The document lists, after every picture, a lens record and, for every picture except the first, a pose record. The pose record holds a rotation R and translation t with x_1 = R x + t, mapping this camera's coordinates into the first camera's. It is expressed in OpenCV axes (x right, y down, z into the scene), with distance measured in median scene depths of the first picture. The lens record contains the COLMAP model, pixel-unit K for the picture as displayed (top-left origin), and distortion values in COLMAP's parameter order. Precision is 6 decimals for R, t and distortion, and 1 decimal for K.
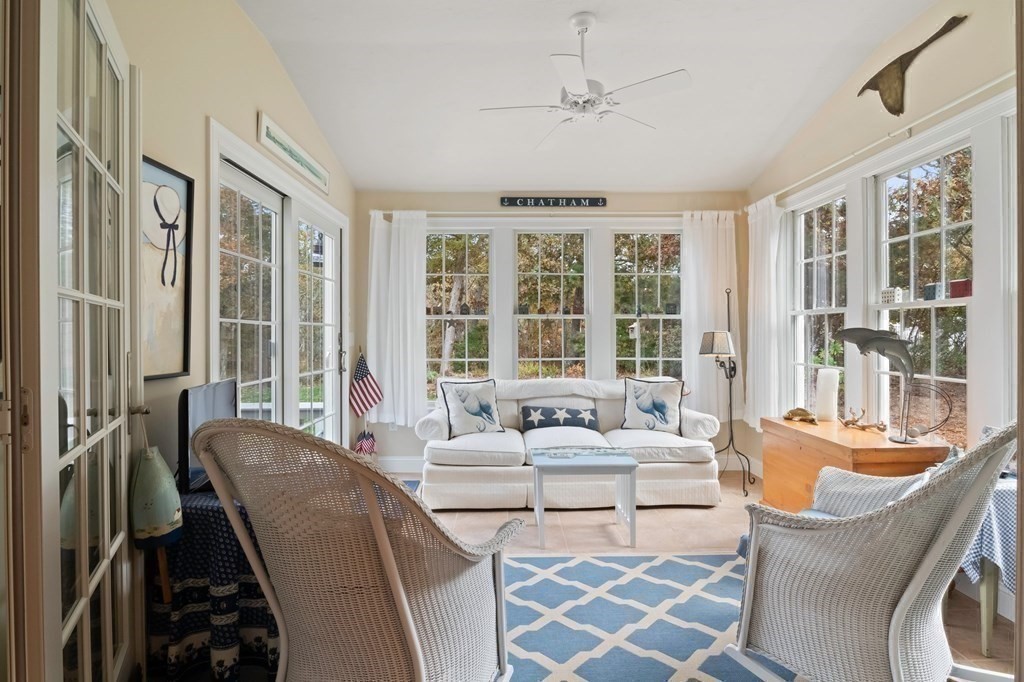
lens RADIAL K [[509.9, 0, 511.9], [0, 509.9, 332.2], [0, 0, 1]] dist [-0.006065, -0.000629]
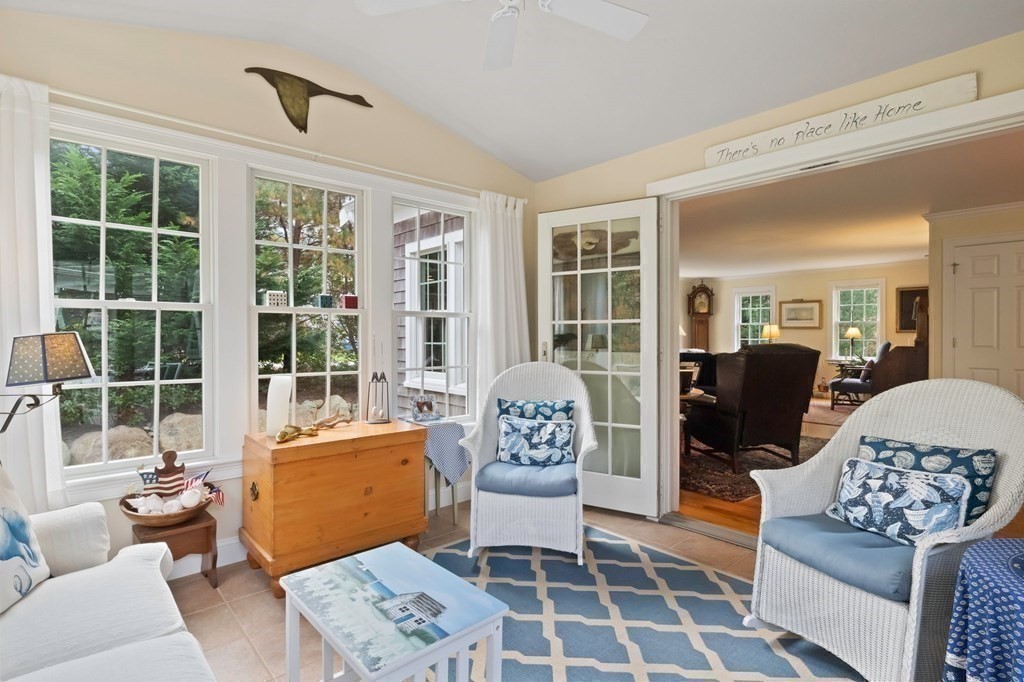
lens RADIAL K [[509.9, 0, 511.9], [0, 509.9, 332.2], [0, 0, 1]] dist [-0.006065, -0.000629]
pose [[-0.666279, -0.000203, 0.745702, -0.331004], [-0.002055, 0.999997, -0.001564, -0.005055], [-0.745700, -0.002574, -0.666277, 1.384005]]
